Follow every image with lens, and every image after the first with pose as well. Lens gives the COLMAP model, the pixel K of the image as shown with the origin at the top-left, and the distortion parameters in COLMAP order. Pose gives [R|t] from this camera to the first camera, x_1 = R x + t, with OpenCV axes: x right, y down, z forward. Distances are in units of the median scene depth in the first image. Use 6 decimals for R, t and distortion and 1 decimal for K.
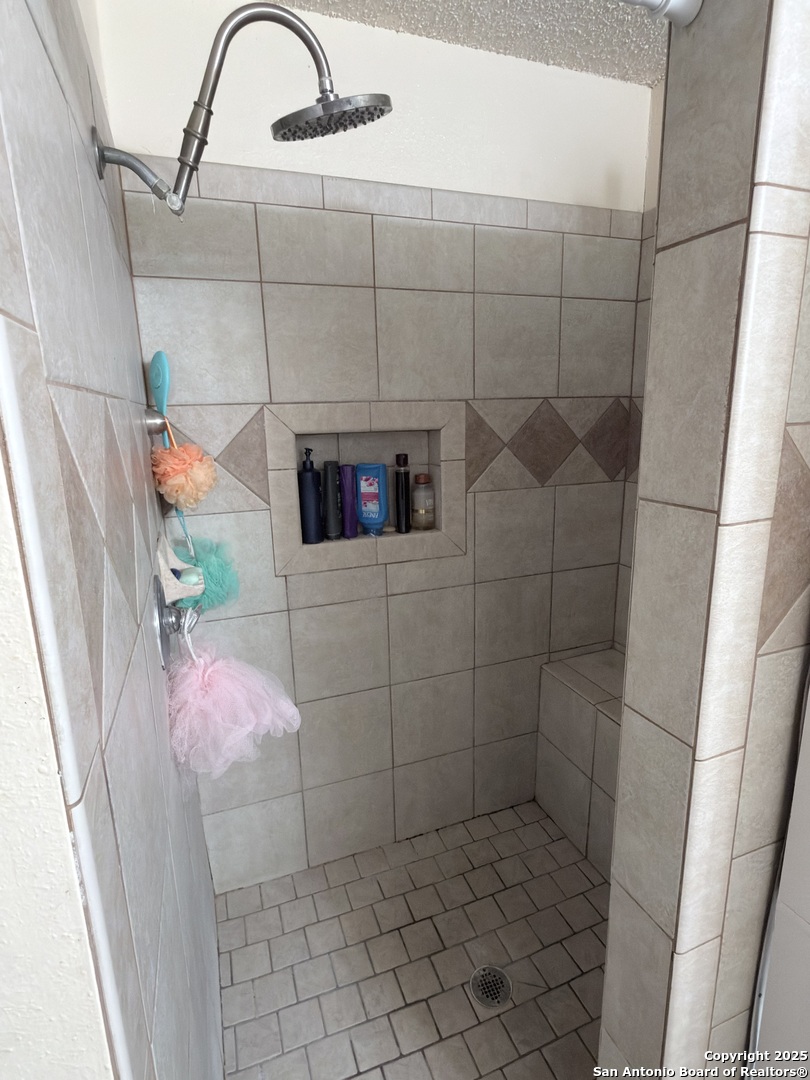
lens RADIAL K [[553.3, 0, 405.0], [0, 553.3, 540.0], [0, 0, 1]] dist [0.002423, 0.000234]
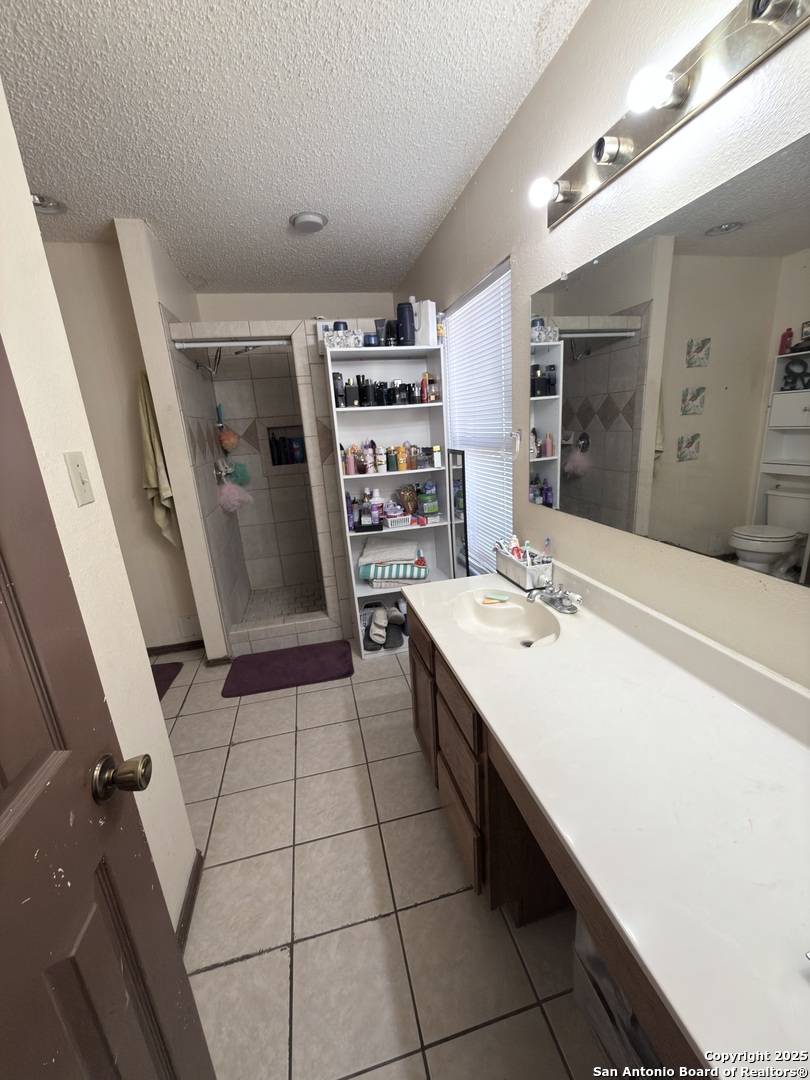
lens RADIAL K [[428.0, 0, 405.0], [0, 428.0, 540.0], [0, 0, 1]] dist [0.000418, 0.000012]
pose [[0.991574, -0.010328, -0.129132, 0.856313], [0.016149, 0.998896, 0.044115, 0.334465], [0.128534, -0.045828, 0.990646, -1.264072]]
